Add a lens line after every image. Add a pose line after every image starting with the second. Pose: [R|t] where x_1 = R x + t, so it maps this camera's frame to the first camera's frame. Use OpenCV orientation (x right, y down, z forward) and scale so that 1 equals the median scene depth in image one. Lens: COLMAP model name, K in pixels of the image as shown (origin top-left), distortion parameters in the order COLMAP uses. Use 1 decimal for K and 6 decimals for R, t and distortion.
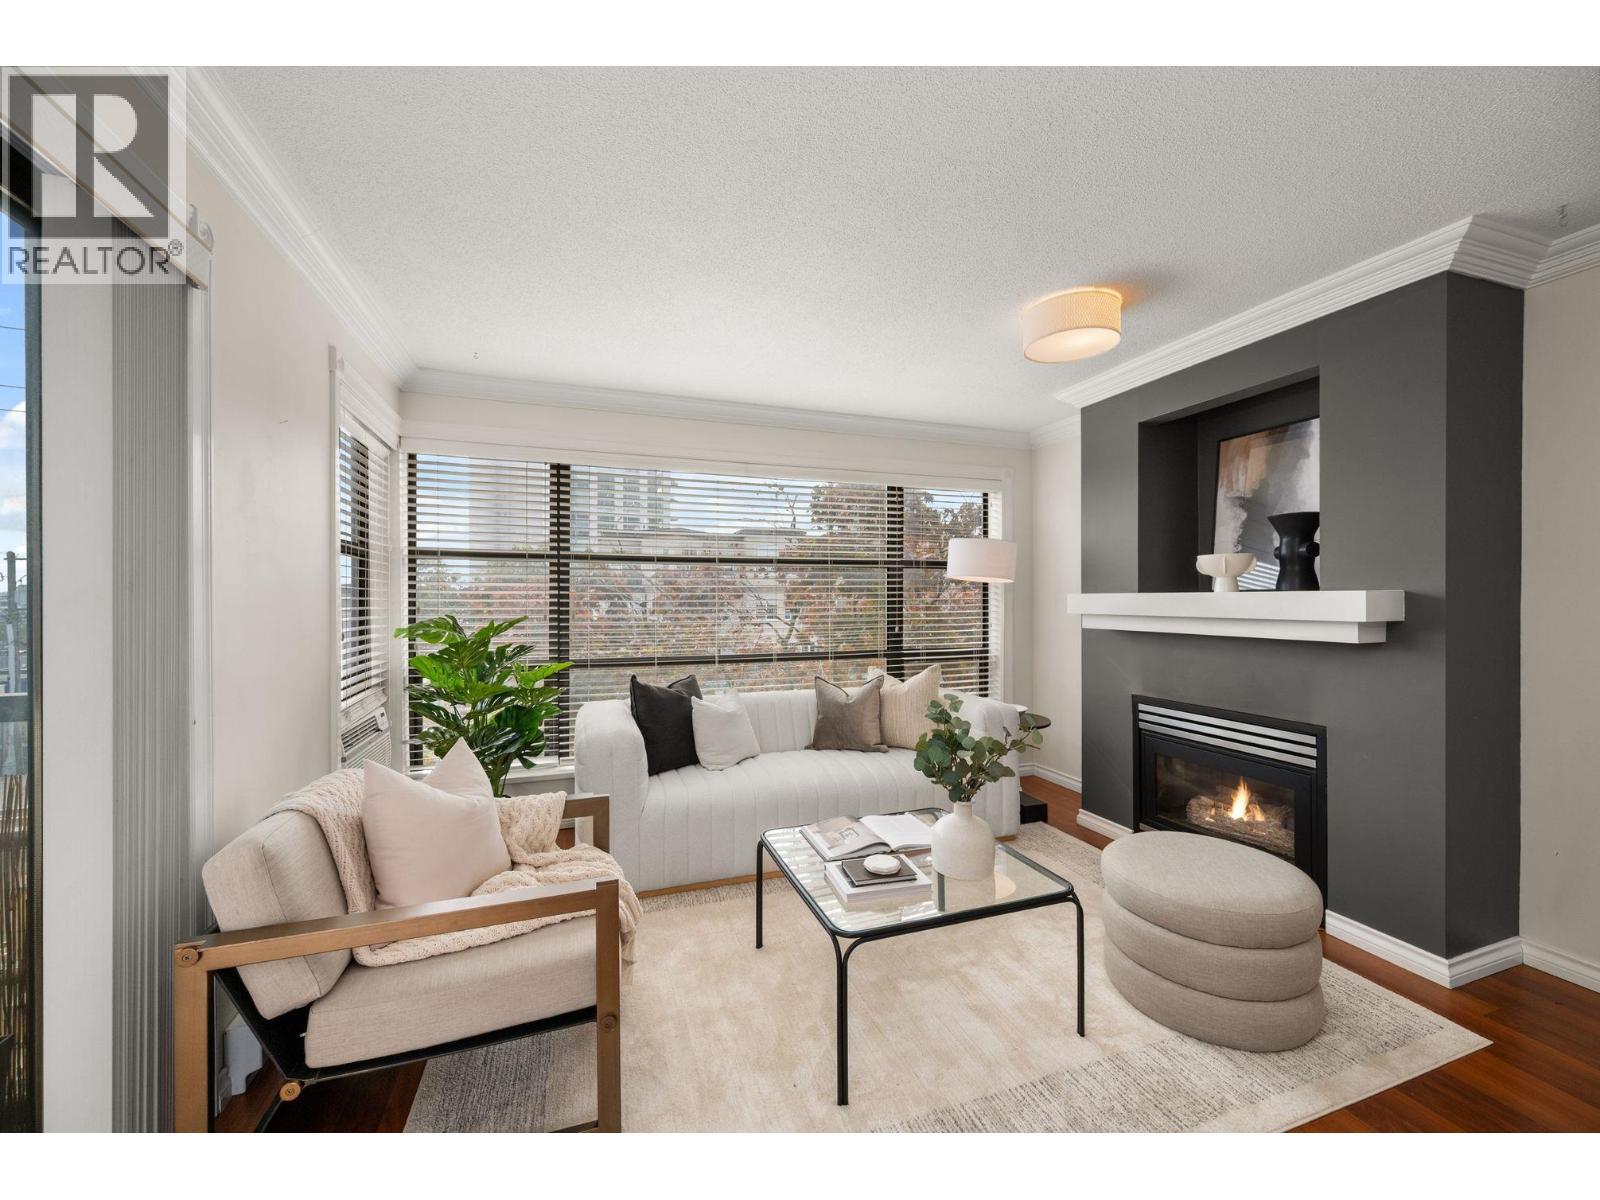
lens RADIAL K [[625.6, 0, 798.4], [0, 625.6, 602.7], [0, 0, 1]] dist [-0.002396, -0.000227]
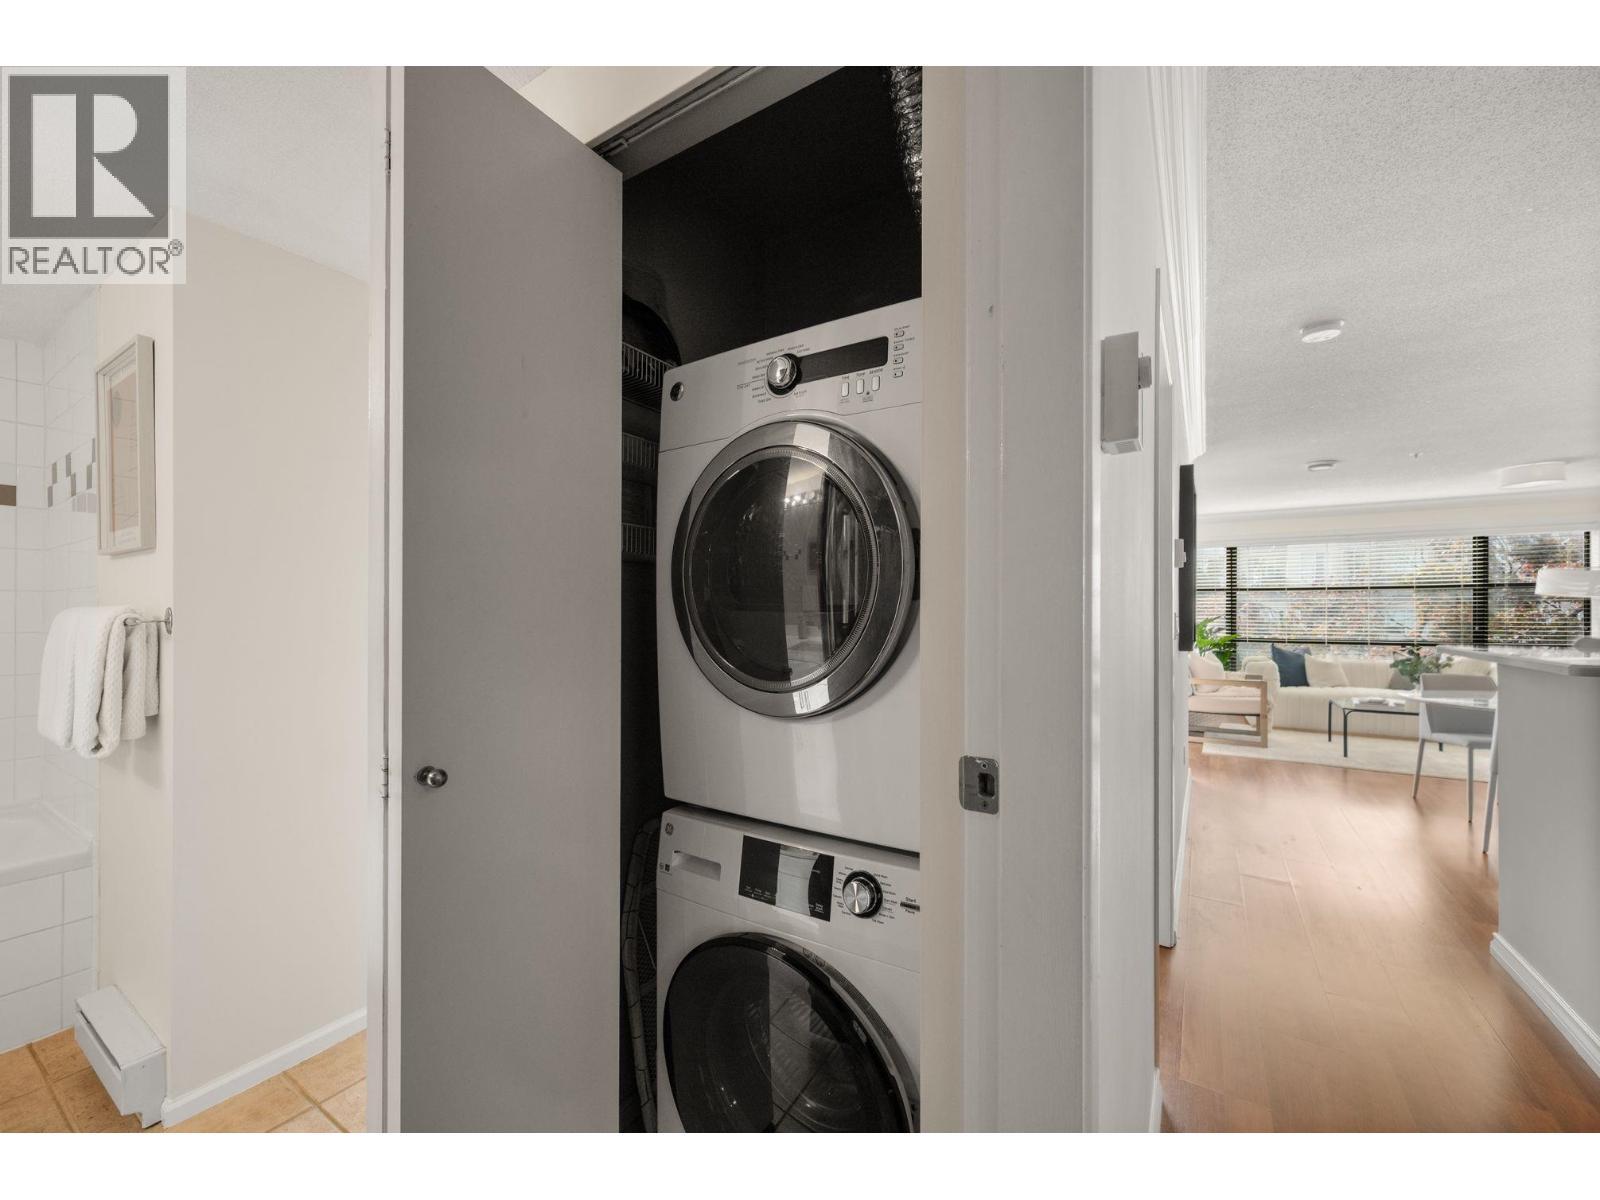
lens RADIAL K [[633.0, 0, 802.6], [0, 633.0, 606.4], [0, 0, 1]] dist [-0.000500, 0.000032]
pose [[0.619959, -0.004119, -0.784624, 0.439898], [-0.003219, 0.999964, -0.007794, 0.006232], [0.784628, 0.007358, 0.619923, -1.613775]]
